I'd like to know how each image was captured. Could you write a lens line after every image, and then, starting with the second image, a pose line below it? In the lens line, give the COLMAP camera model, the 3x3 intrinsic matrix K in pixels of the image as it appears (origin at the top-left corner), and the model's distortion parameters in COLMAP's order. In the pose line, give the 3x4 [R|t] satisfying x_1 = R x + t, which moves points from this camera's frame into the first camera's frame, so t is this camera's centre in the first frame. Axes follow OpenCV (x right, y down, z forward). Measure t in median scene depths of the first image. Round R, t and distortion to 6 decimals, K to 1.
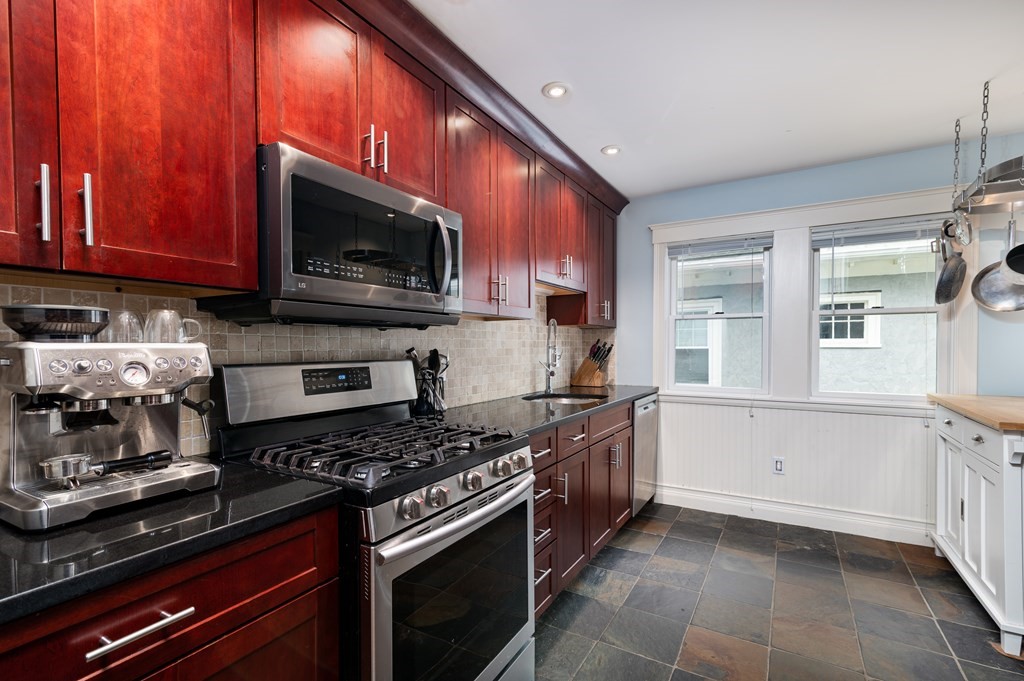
lens RADIAL K [[464.9, 0, 515.1], [0, 464.9, 345.9], [0, 0, 1]] dist [0.019717, -0.001941]
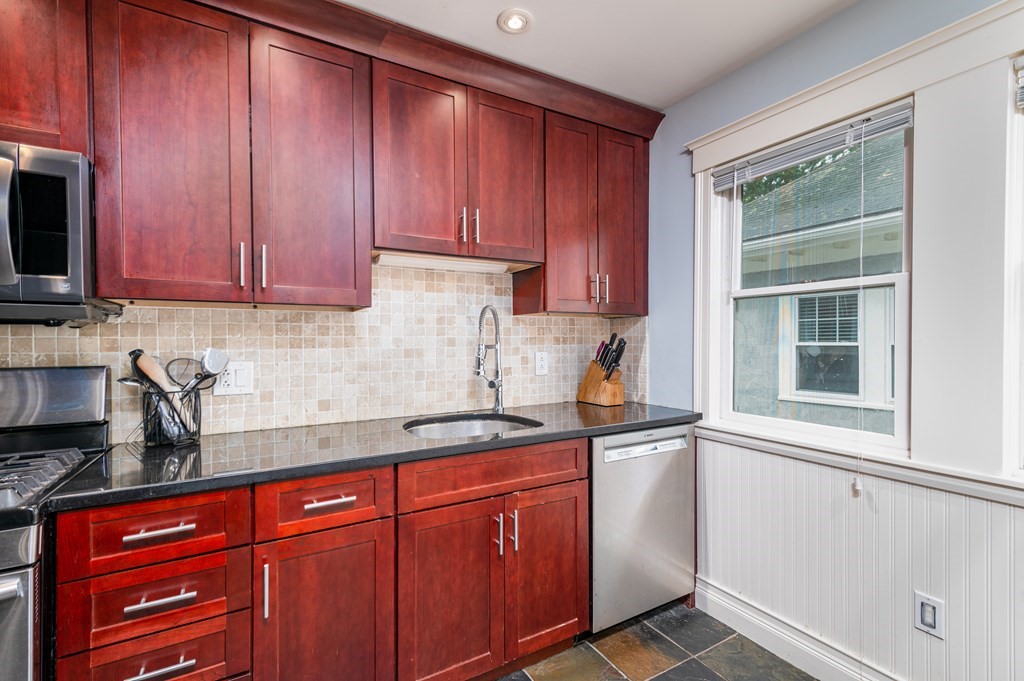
lens RADIAL K [[464.9, 0, 512.3], [0, 464.9, 342.1], [0, 0, 1]] dist [0.019717, -0.001941]
pose [[0.869000, 0.000433, -0.494811, 0.403360], [0.003468, 0.999970, 0.006966, -0.007570], [0.494799, -0.007770, 0.868973, 0.378209]]
